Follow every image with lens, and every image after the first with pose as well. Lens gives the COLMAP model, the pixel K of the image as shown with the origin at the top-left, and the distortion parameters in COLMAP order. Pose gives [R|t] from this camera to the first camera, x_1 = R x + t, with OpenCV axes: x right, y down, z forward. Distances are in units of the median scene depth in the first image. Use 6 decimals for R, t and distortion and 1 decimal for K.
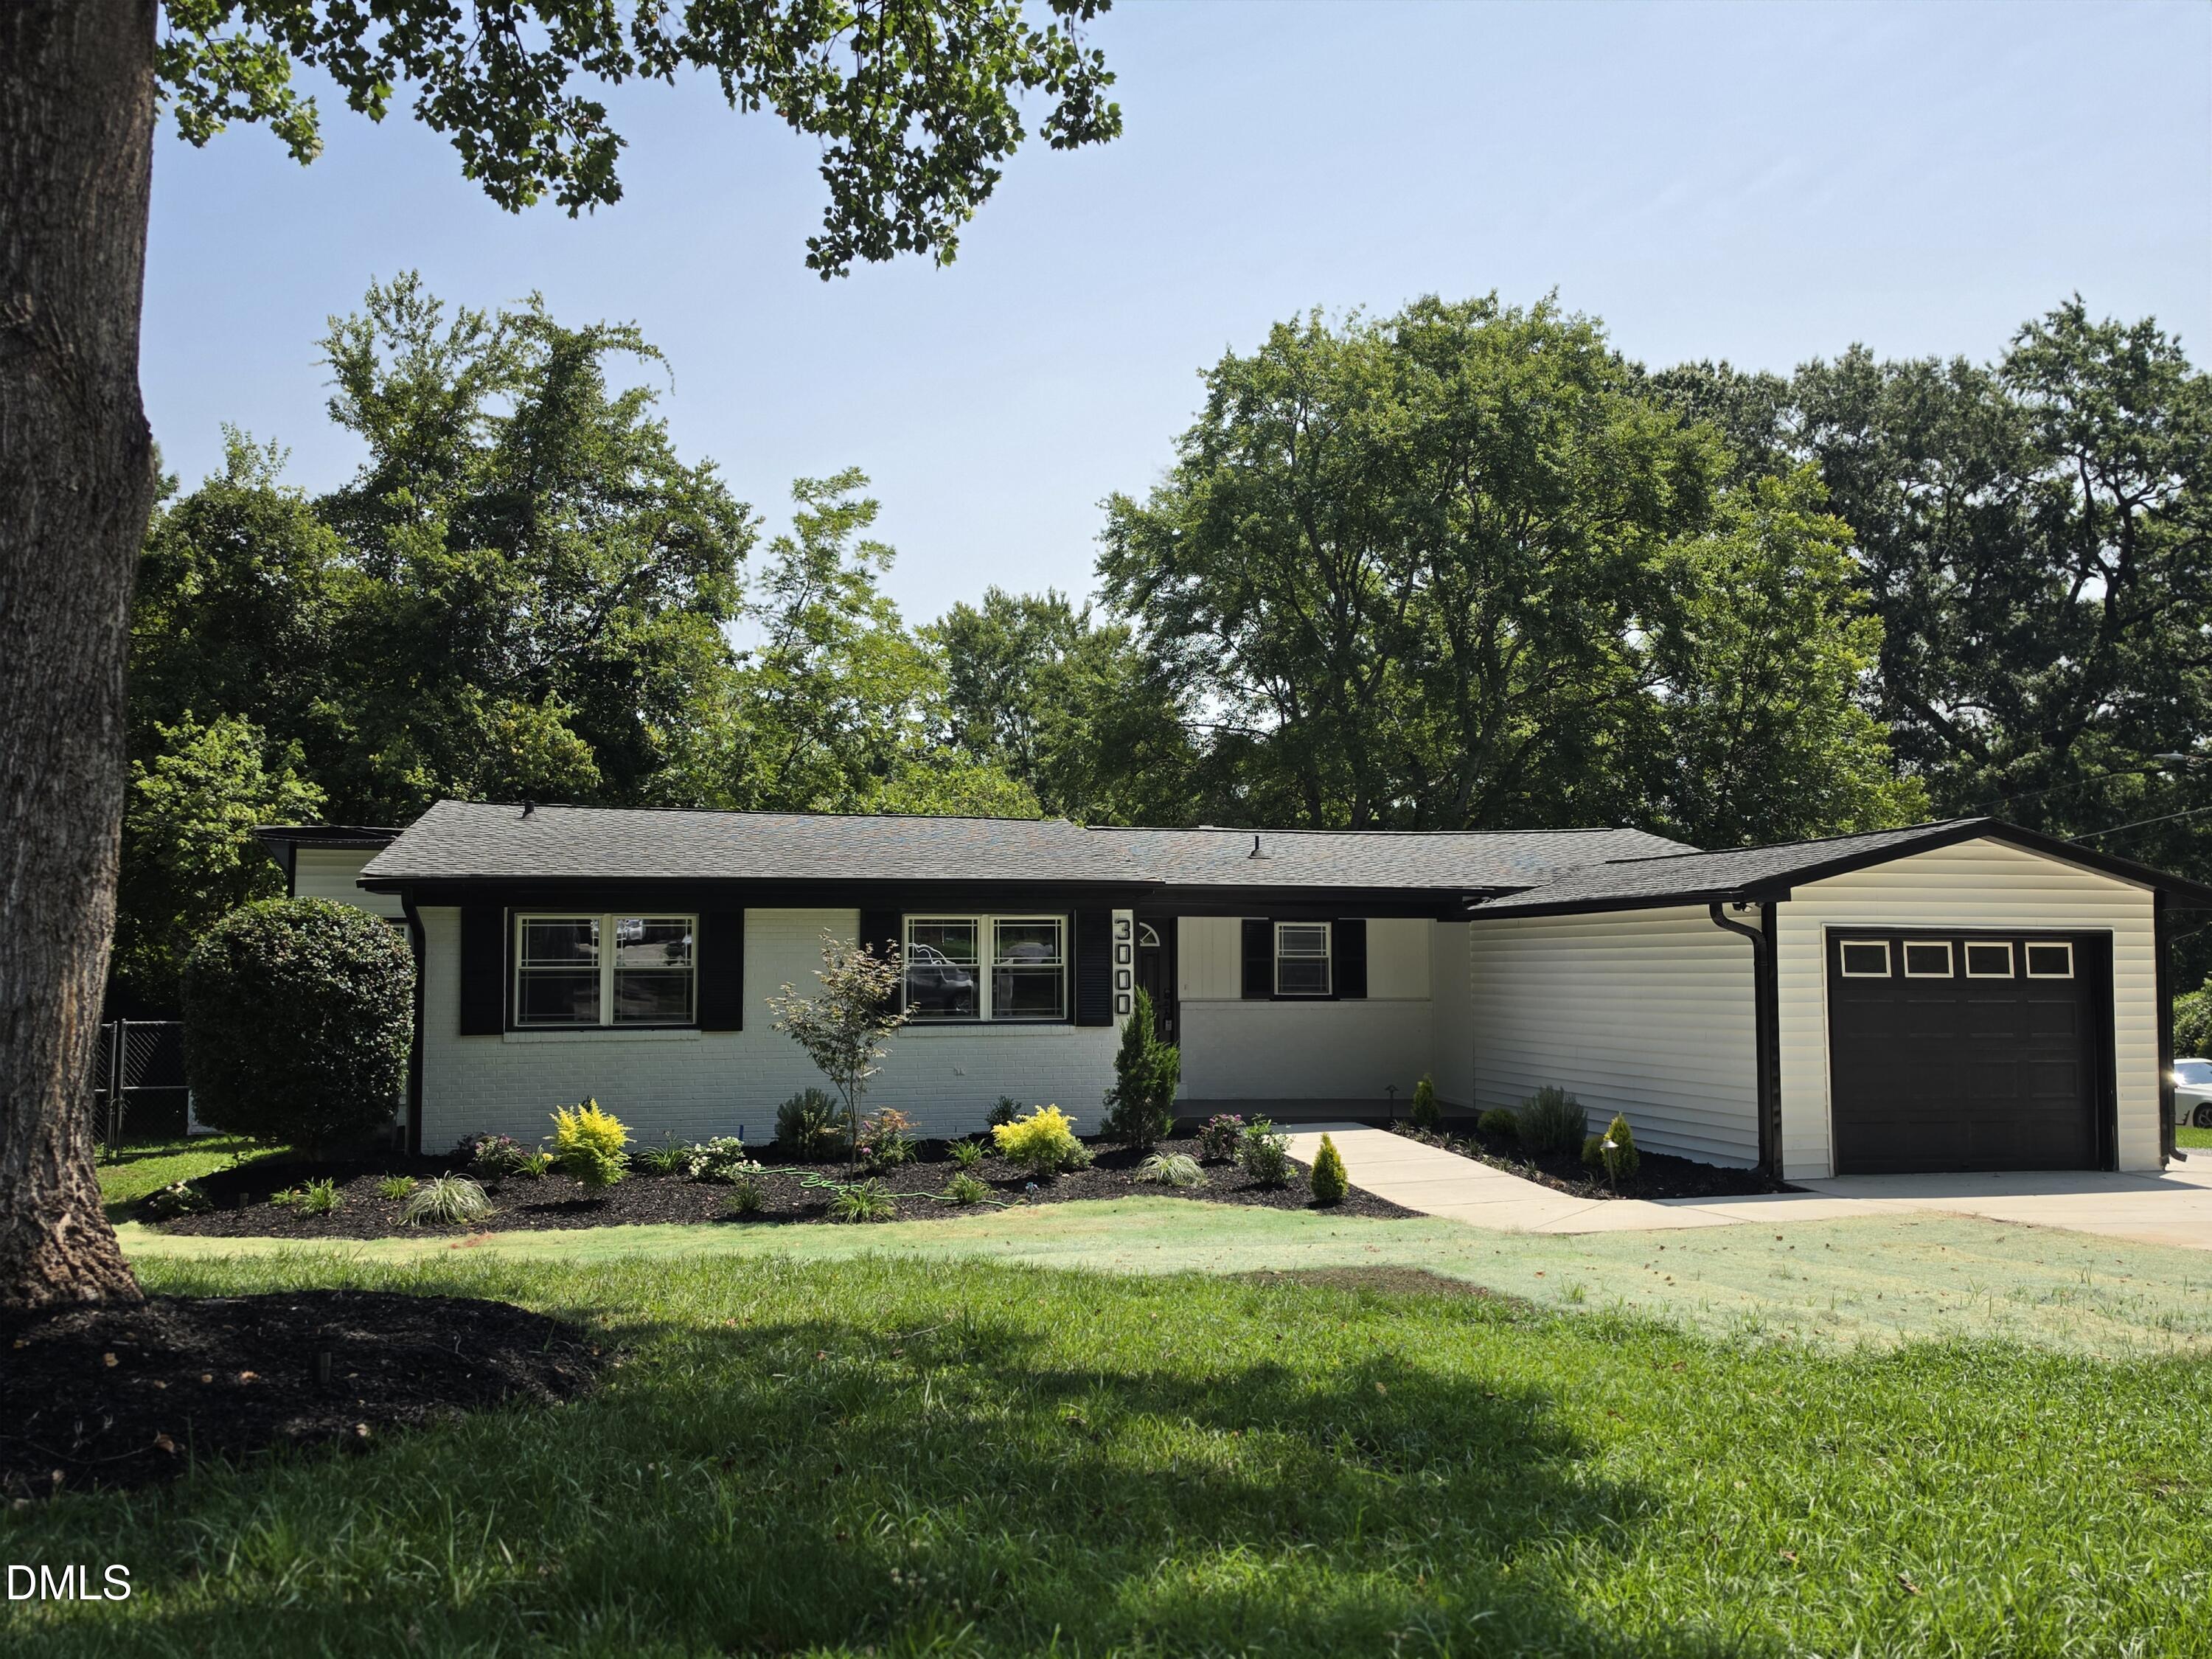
lens RADIAL K [[1837.8, 0, 1103.3], [0, 1837.8, 847.3], [0, 0, 1]] dist [0.126653, -0.206773]
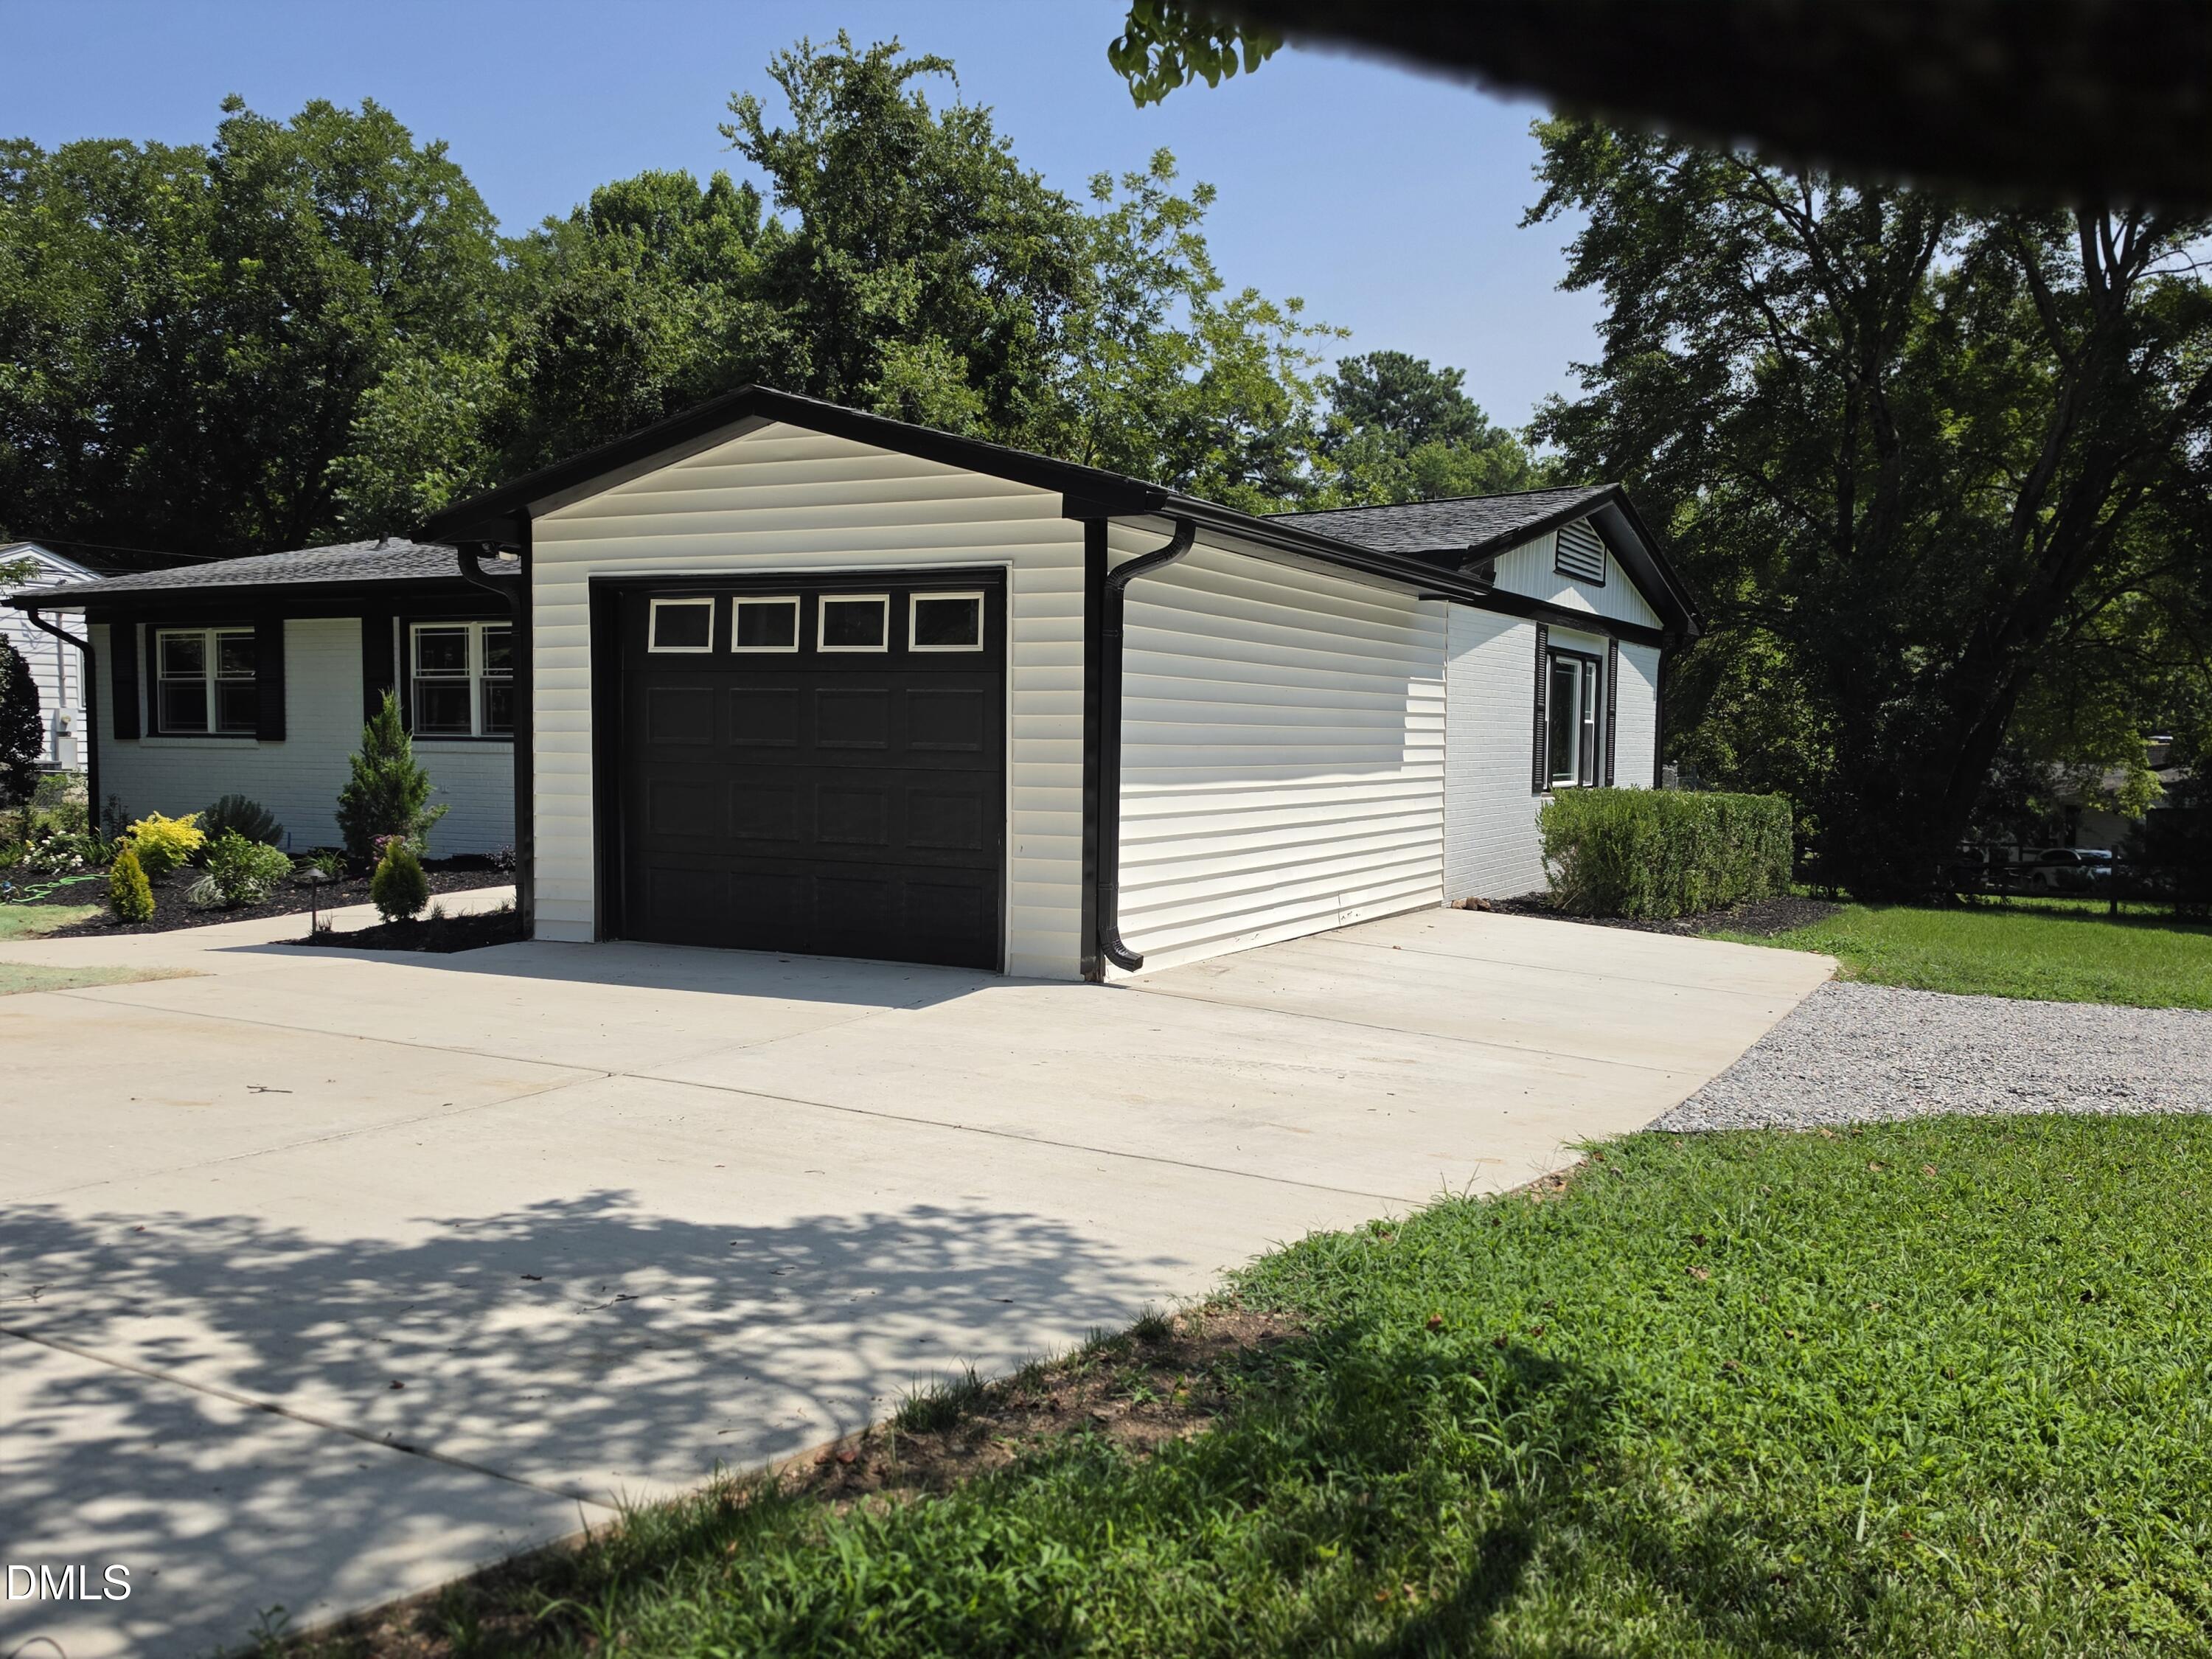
lens RADIAL K [[1837.8, 0, 1103.3], [0, 1837.8, 847.3], [0, 0, 1]] dist [0.126653, -0.206773]
pose [[0.762159, 0.045645, -0.645778, 0.542601], [0.029938, 0.993959, 0.105588, 0.041677], [0.646697, -0.099808, 0.756189, 0.336602]]
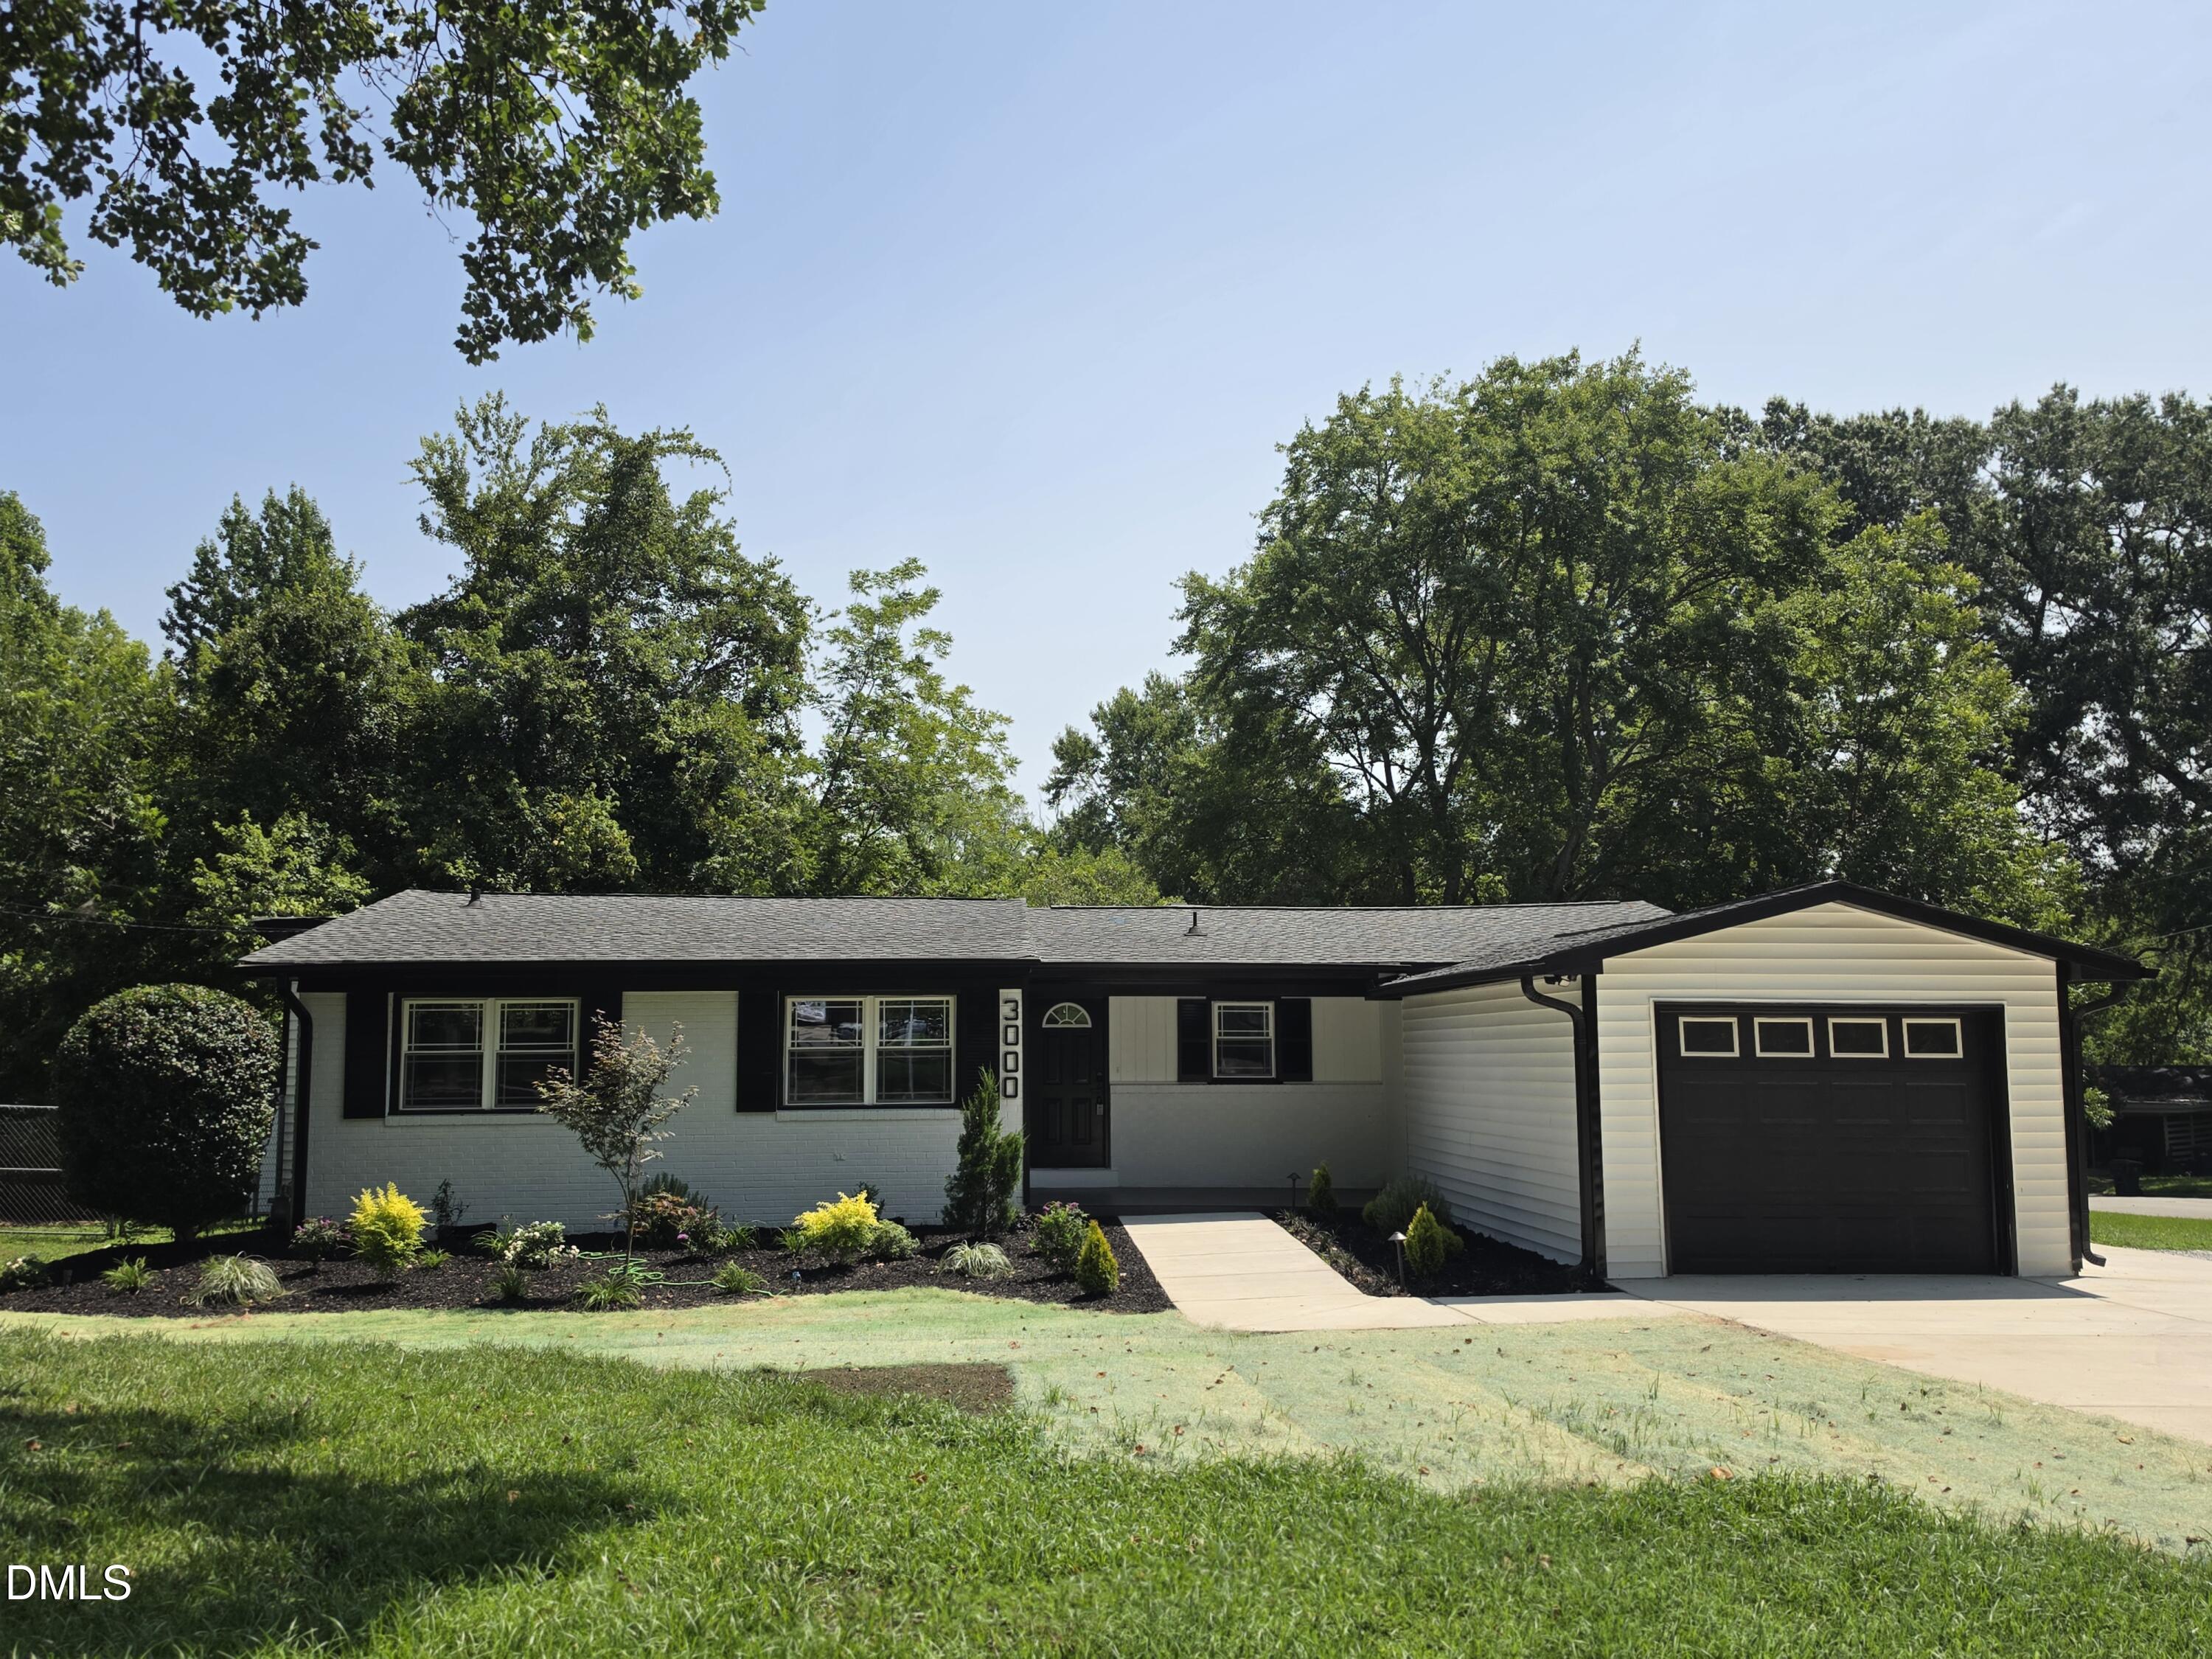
lens RADIAL K [[1837.8, 0, 1103.3], [0, 1837.8, 847.3], [0, 0, 1]] dist [0.126653, -0.206773]
pose [[0.988702, -0.018962, -0.148693, 0.143400], [0.012035, 0.998806, -0.047349, 0.003726], [0.149414, 0.045025, 0.987749, 0.027076]]
